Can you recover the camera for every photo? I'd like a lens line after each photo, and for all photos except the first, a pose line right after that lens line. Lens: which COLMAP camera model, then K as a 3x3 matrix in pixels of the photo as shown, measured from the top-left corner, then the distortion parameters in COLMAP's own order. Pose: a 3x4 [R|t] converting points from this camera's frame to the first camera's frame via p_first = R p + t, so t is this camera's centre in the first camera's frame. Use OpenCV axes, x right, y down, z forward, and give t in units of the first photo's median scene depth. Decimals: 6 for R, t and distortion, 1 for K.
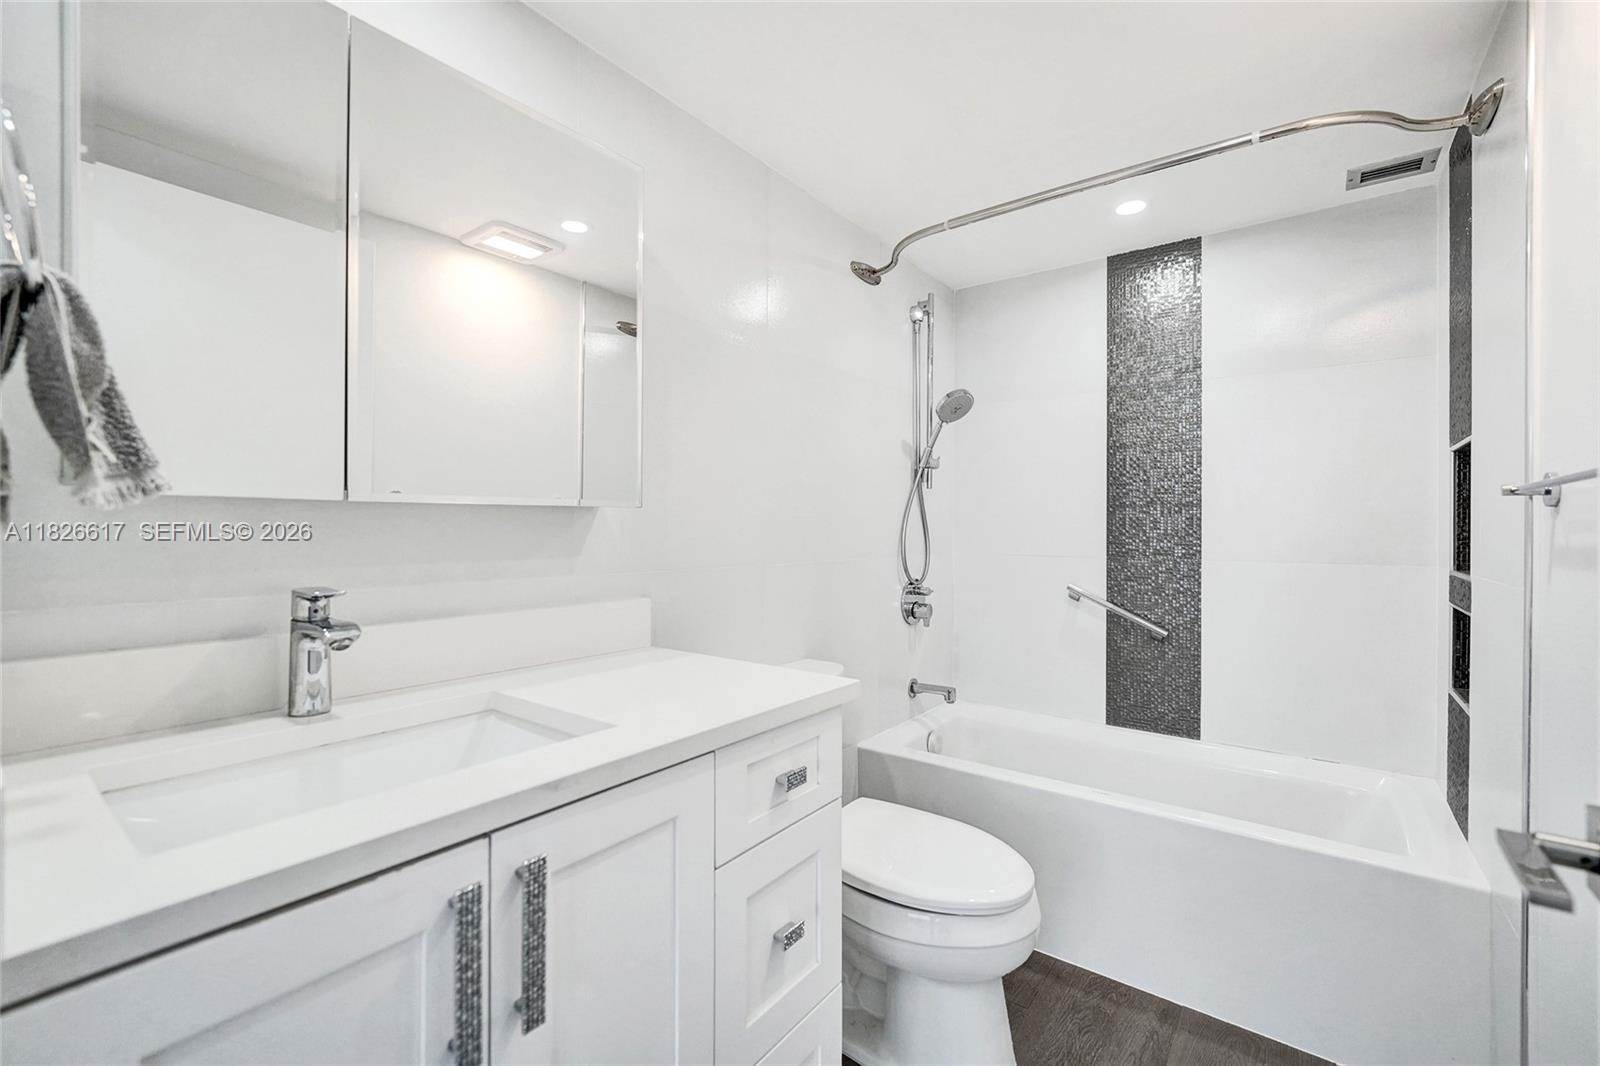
lens RADIAL K [[672.2, 0, 799.8], [0, 672.2, 536.8], [0, 0, 1]] dist [-0.000852, -0.000004]
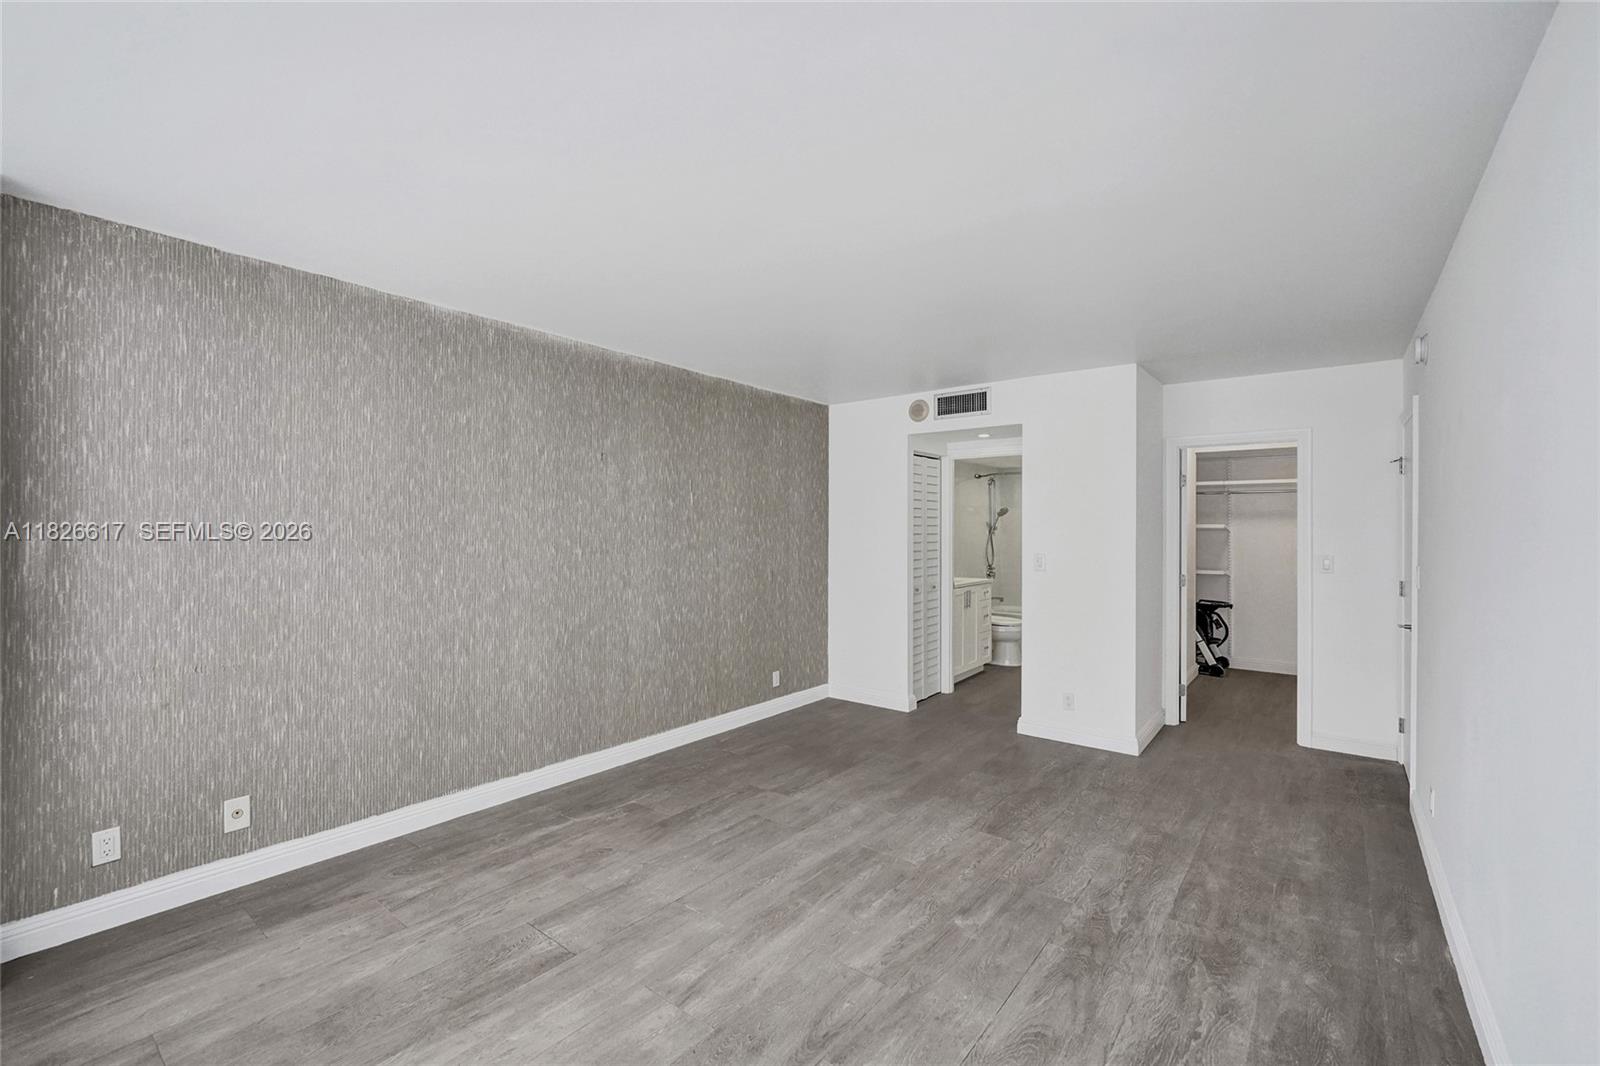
lens RADIAL K [[672.2, 0, 799.8], [0, 672.2, 535.0], [0, 0, 1]] dist [-0.000852, -0.000004]
pose [[0.999710, -0.010120, -0.021868, -0.660167], [0.009969, 0.999926, -0.007005, -0.063539], [0.021937, 0.006785, 0.999736, -2.211001]]
